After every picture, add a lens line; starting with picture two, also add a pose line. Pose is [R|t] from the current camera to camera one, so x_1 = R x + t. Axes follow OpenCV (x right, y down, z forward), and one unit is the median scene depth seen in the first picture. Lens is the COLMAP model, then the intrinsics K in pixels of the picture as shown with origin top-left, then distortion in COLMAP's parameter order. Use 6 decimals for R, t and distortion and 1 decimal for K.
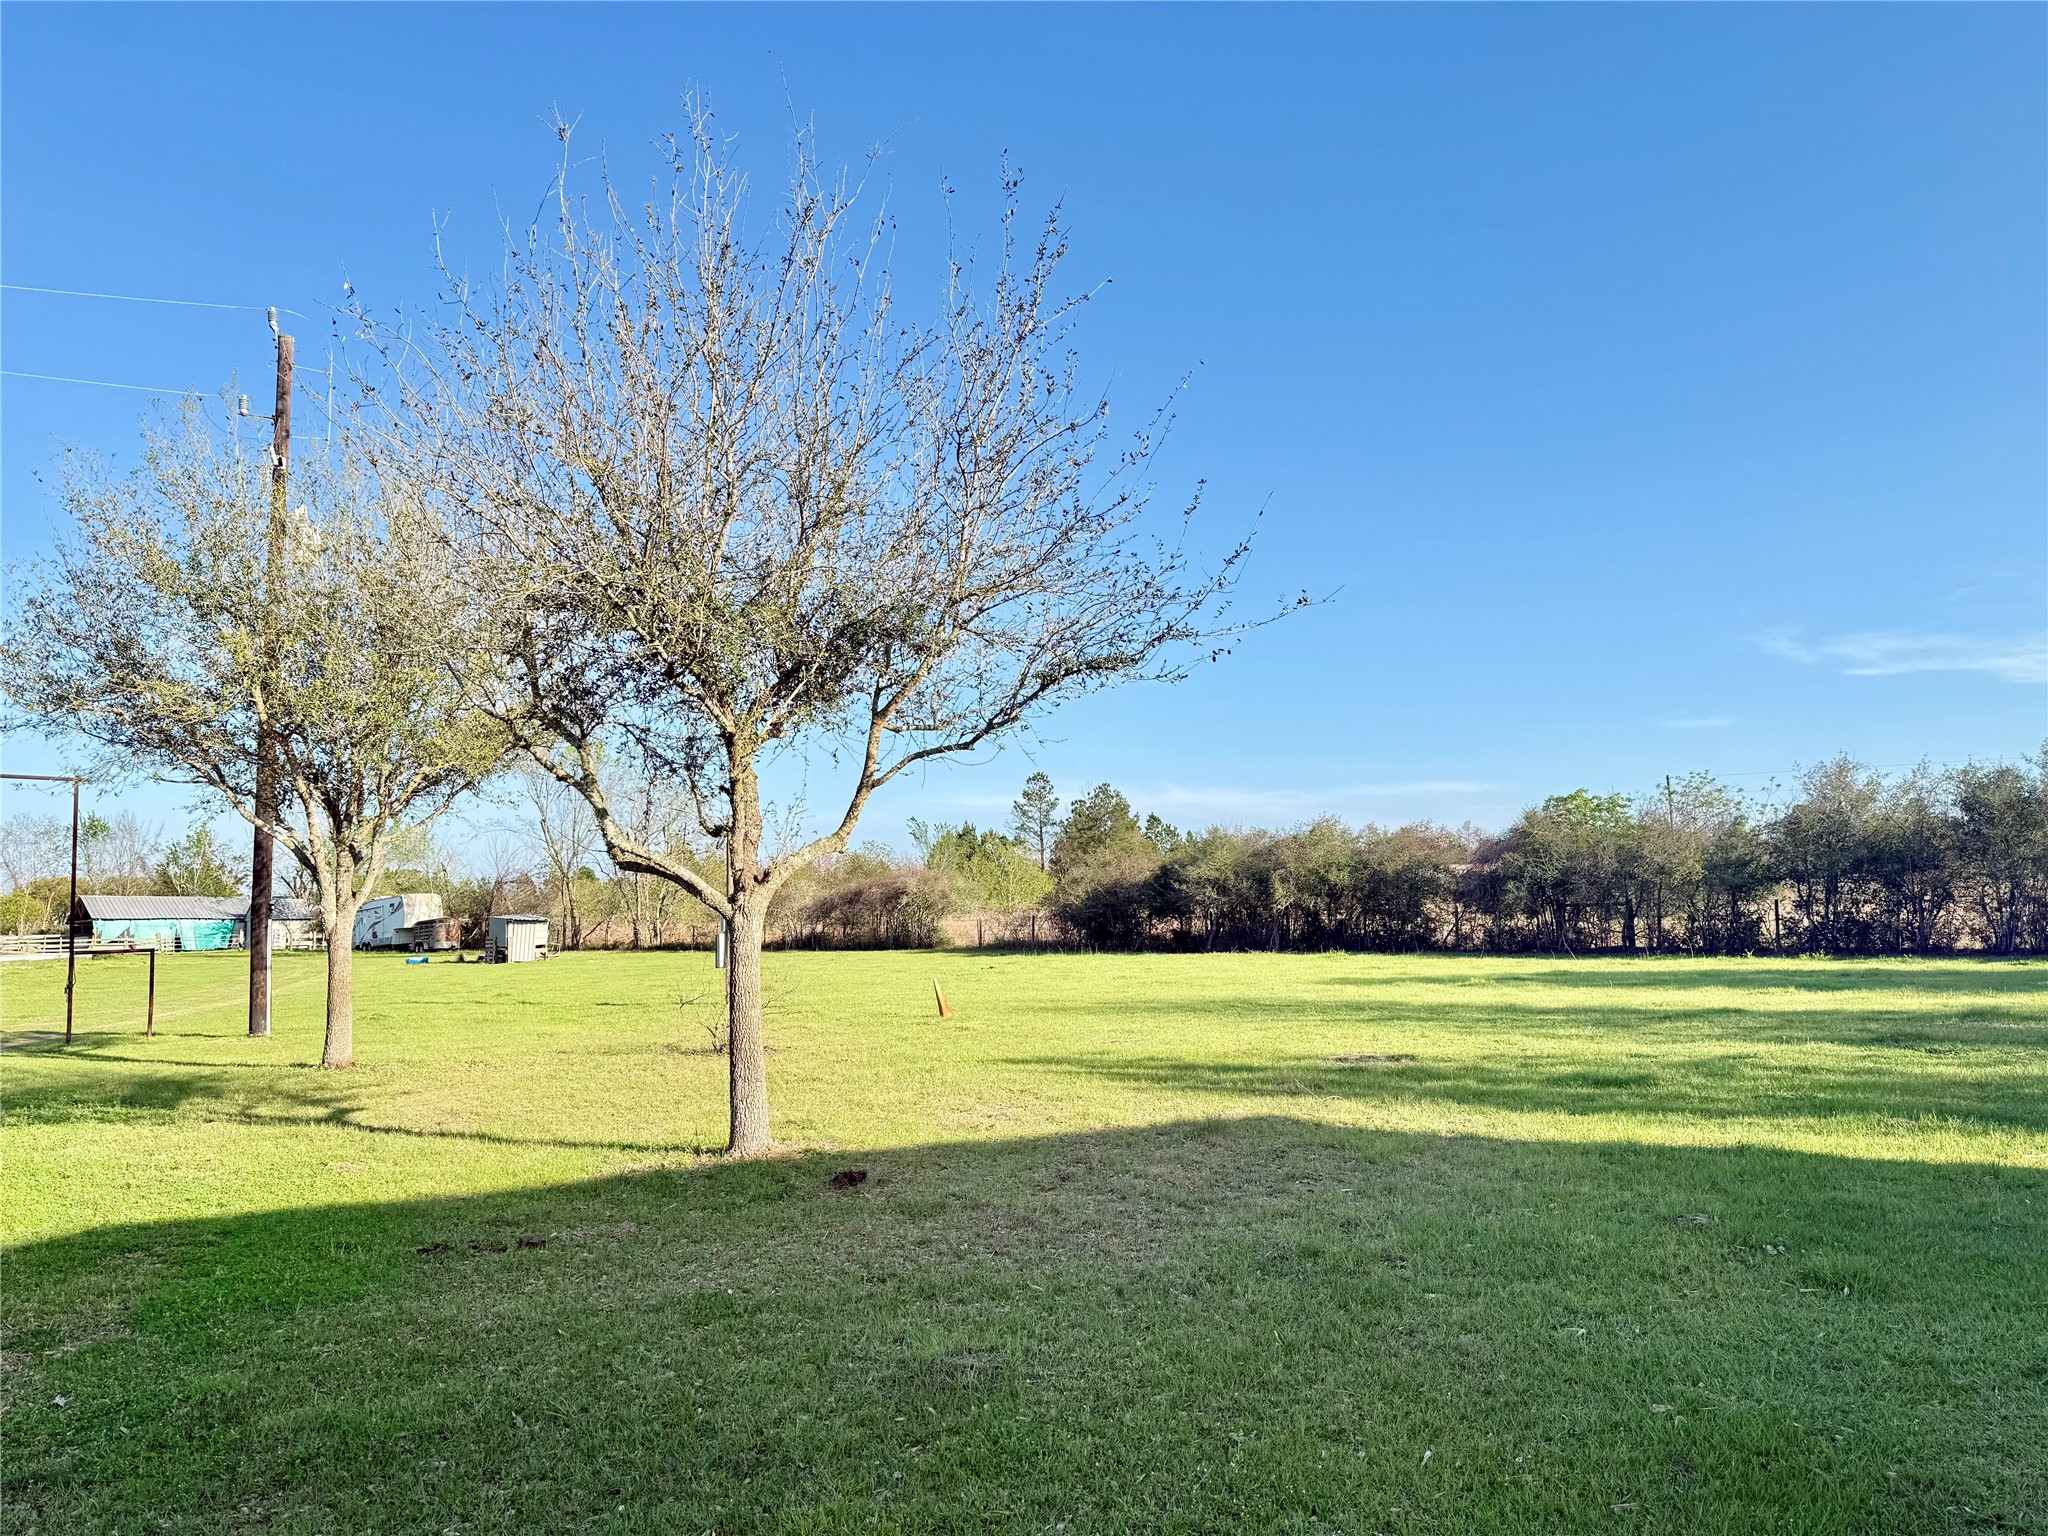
lens RADIAL K [[1399.9, 0, 1023.7], [0, 1399.9, 803.4], [0, 0, 1]] dist [0.116295, -0.161556]
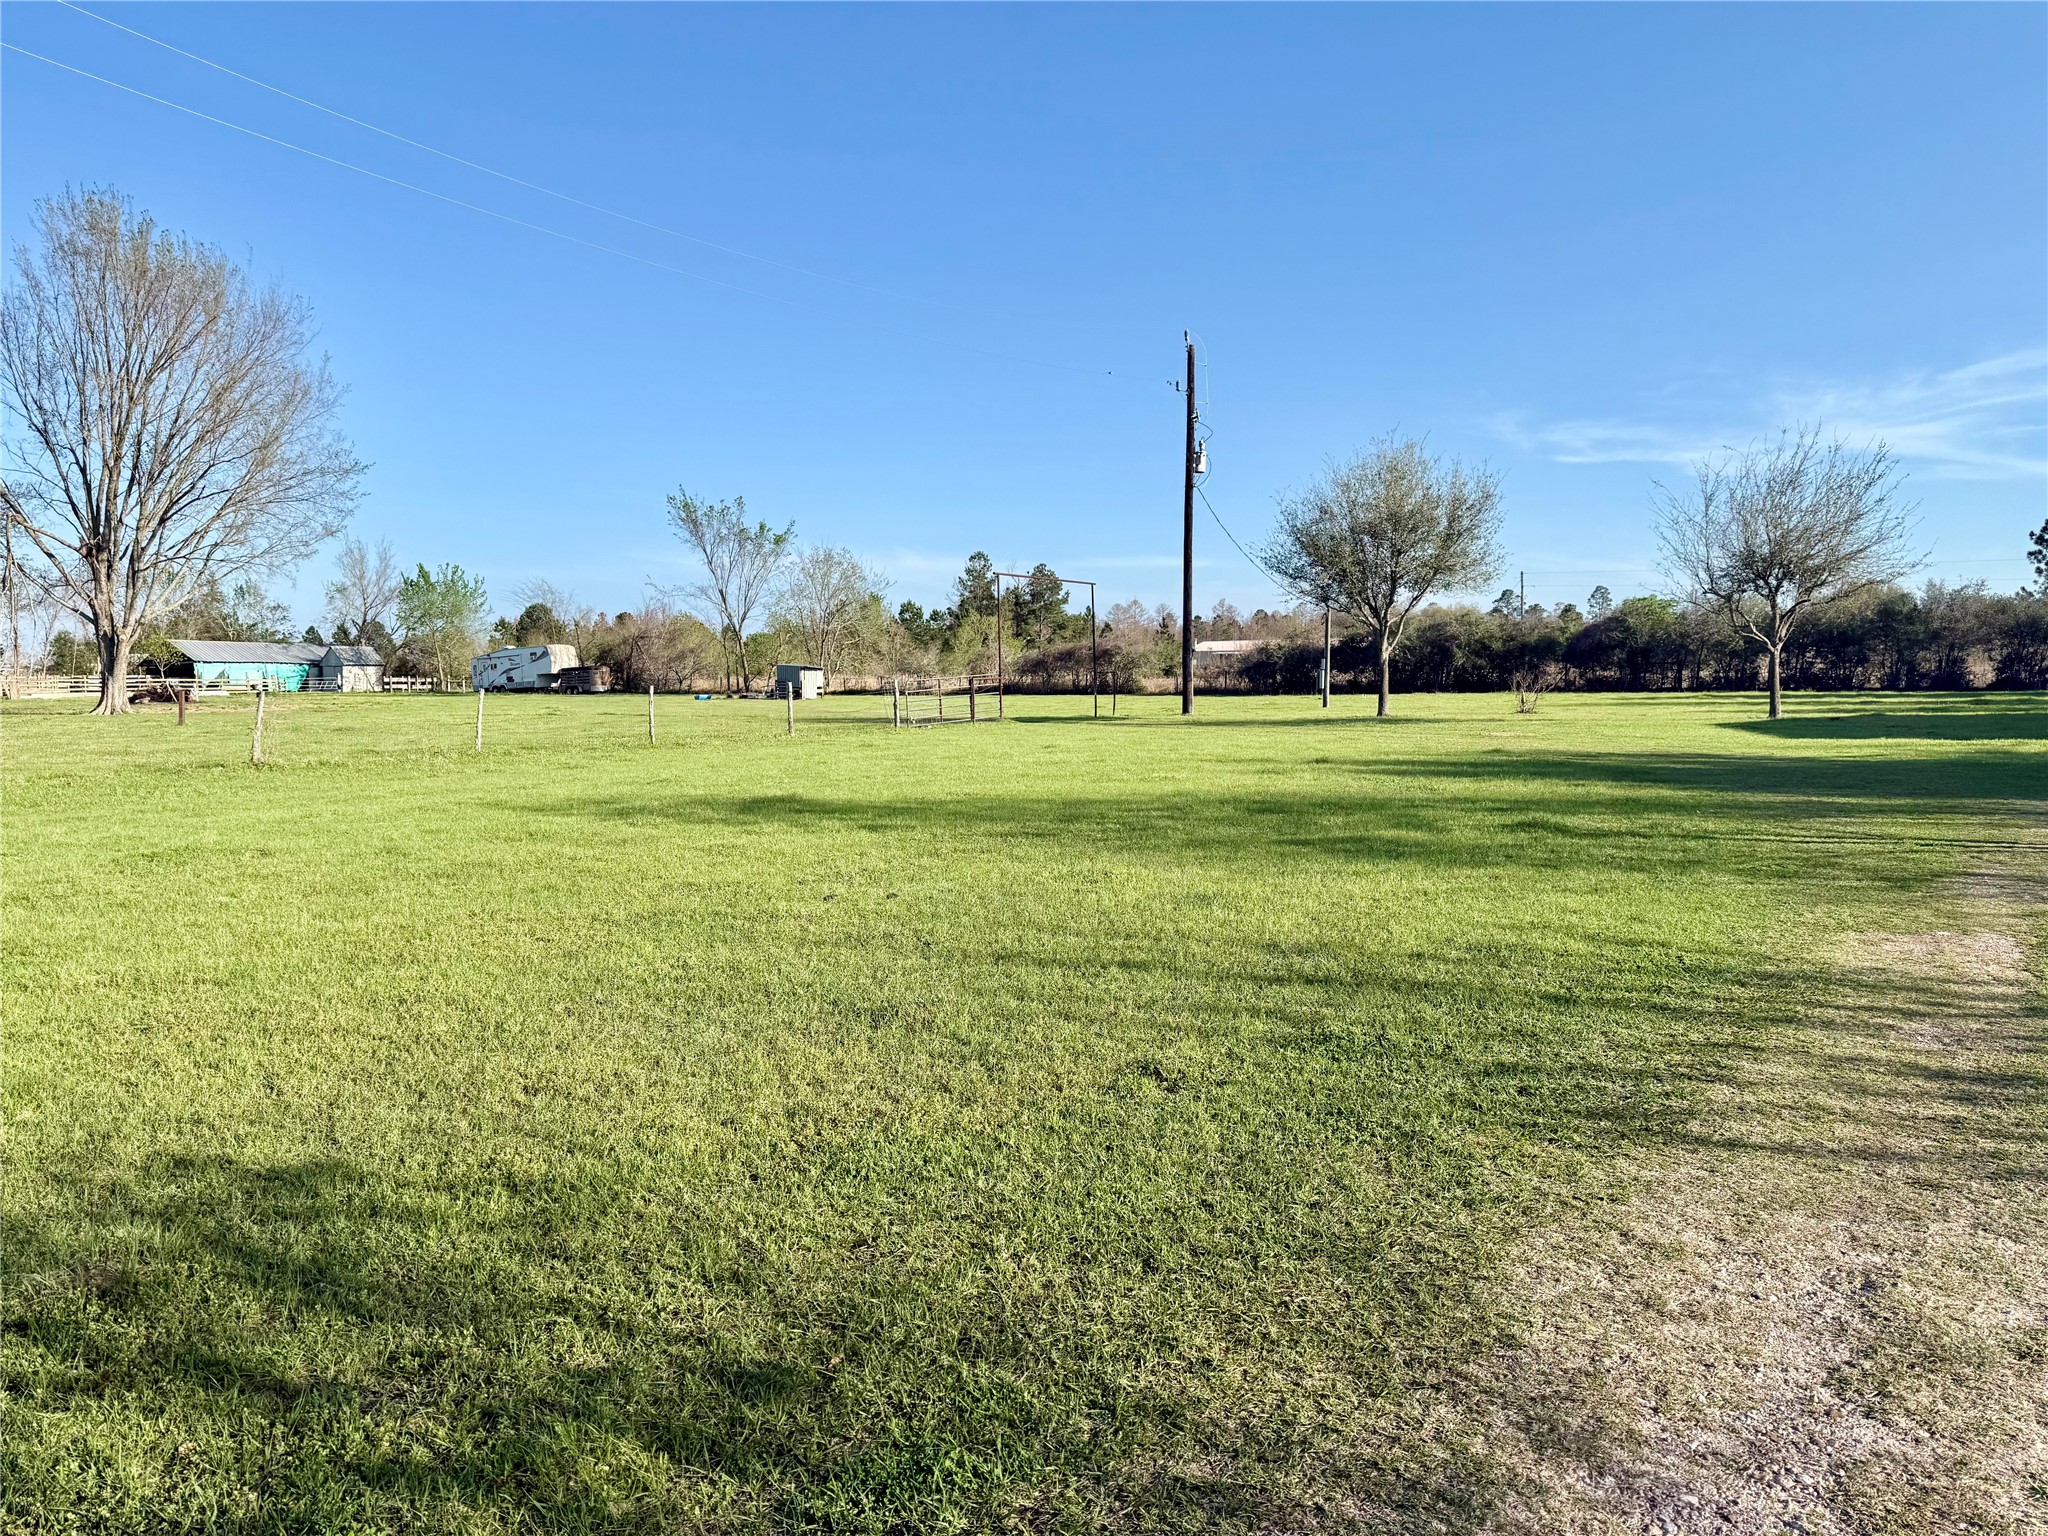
lens RADIAL K [[1399.9, 0, 1023.7], [0, 1399.9, 803.4], [0, 0, 1]] dist [0.116295, -0.161556]
pose [[0.981040, -0.008234, 0.193632, -0.413737], [-0.024845, 0.985510, 0.167786, -0.018982], [-0.192208, -0.169415, 0.966620, -0.331640]]
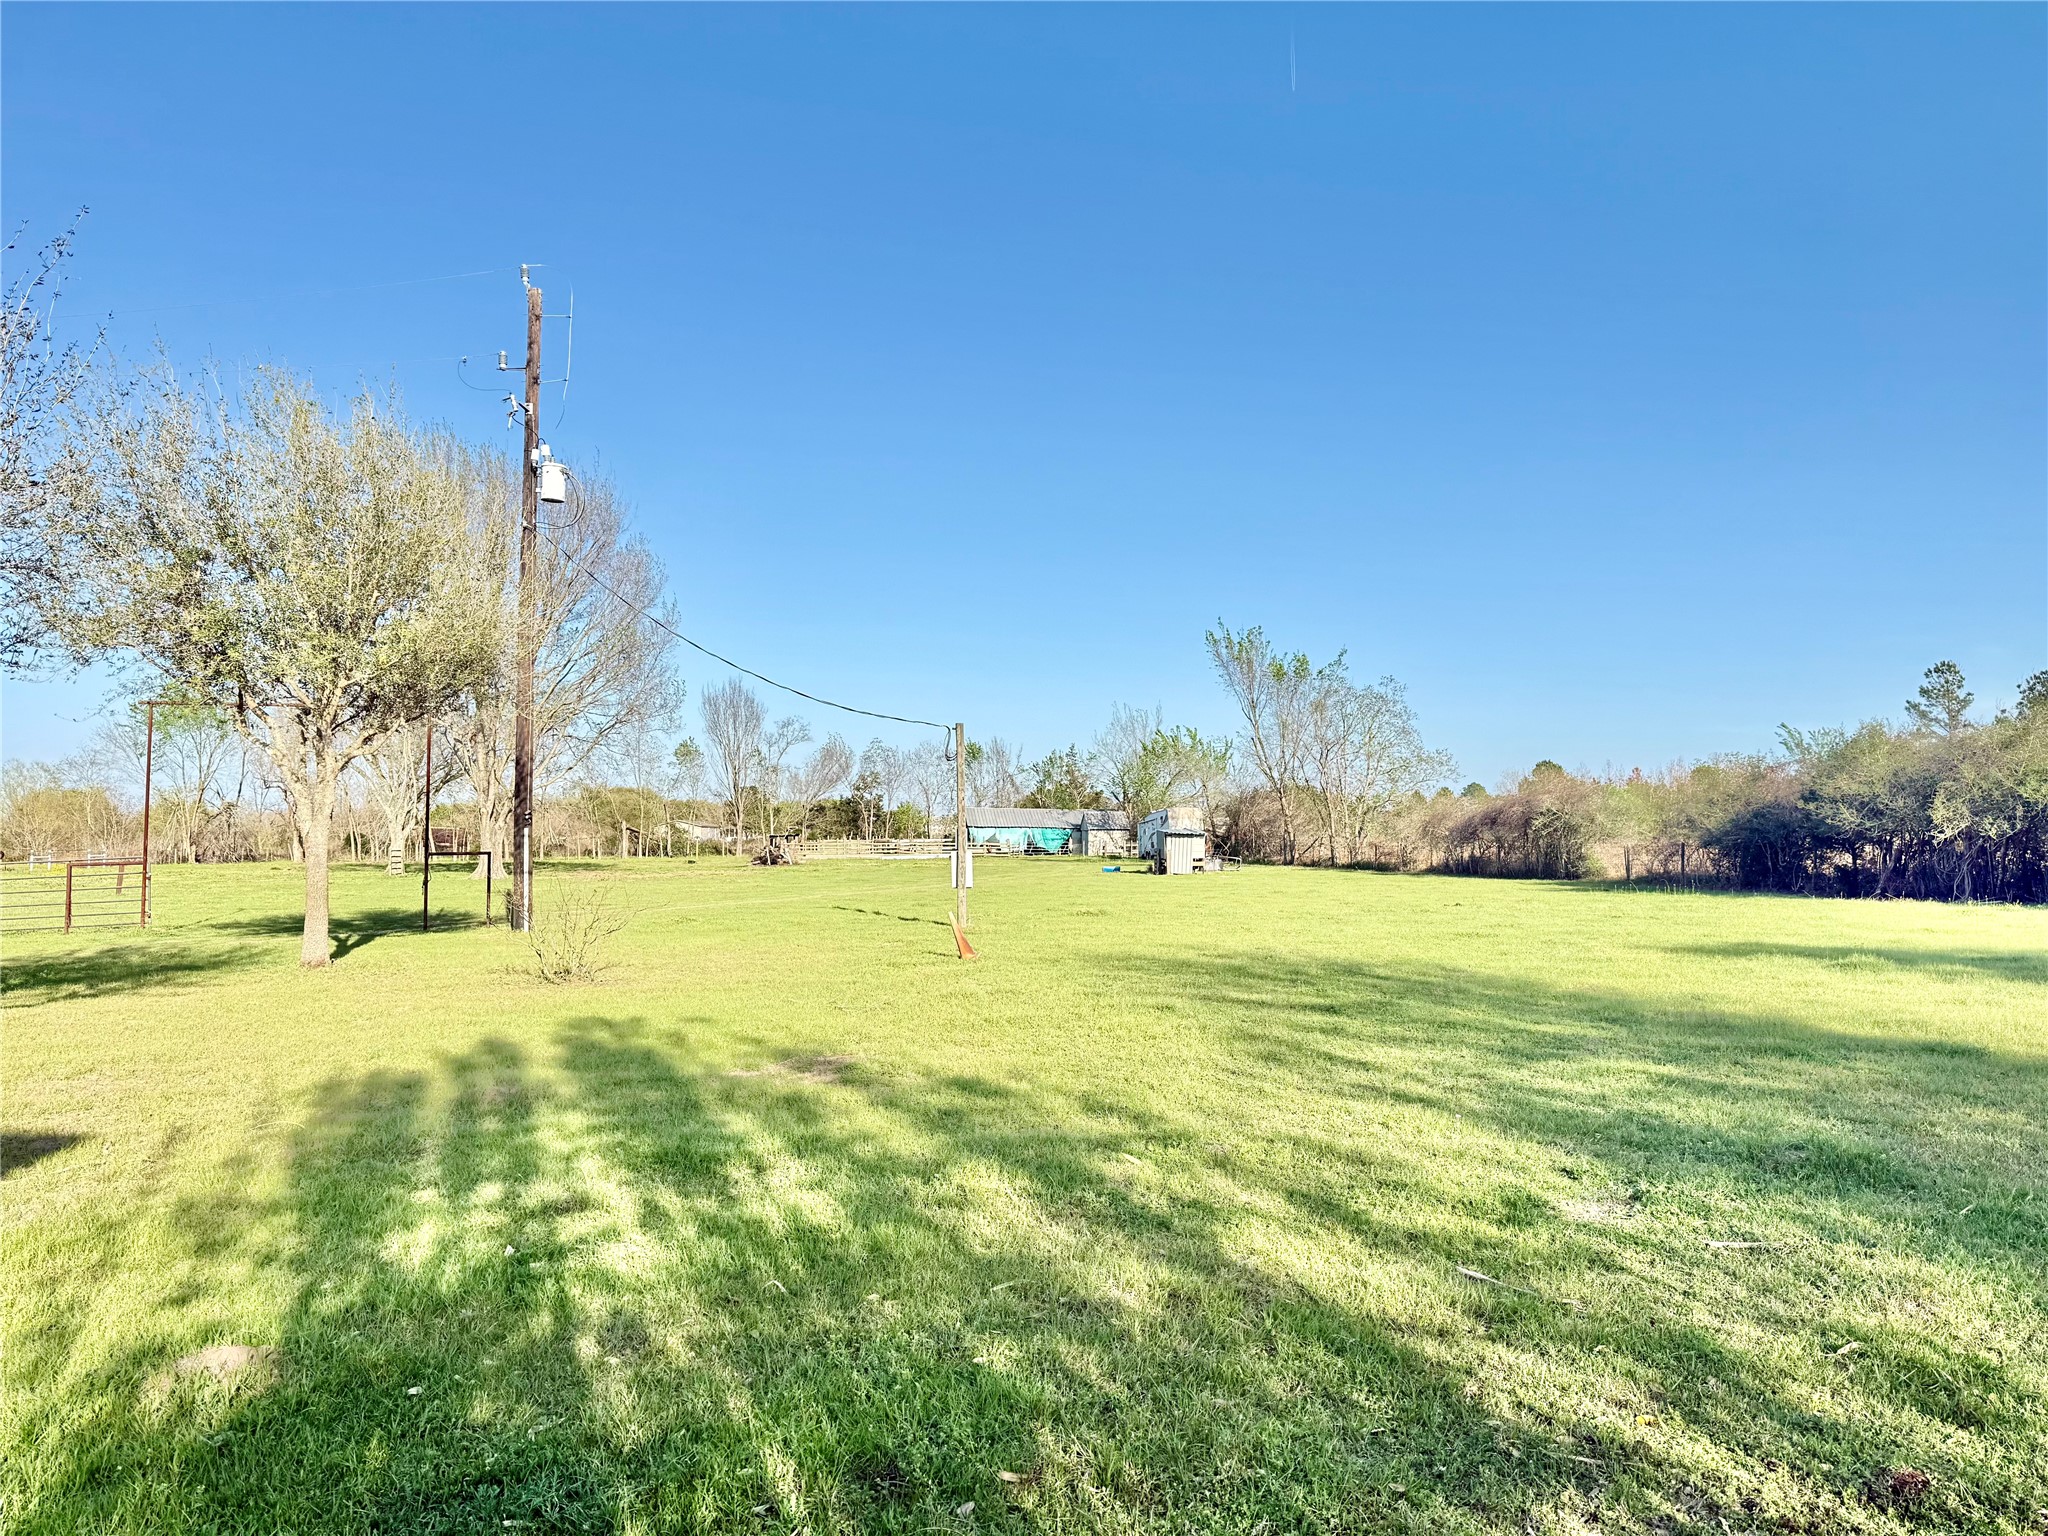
lens RADIAL K [[1399.9, 0, 1023.7], [0, 1399.9, 803.4], [0, 0, 1]] dist [0.116295, -0.161556]
pose [[0.808898, 0.007549, -0.587901, 0.149007], [0.027008, 0.998385, 0.049980, 0.006577], [0.587328, -0.056307, 0.807388, 0.113663]]
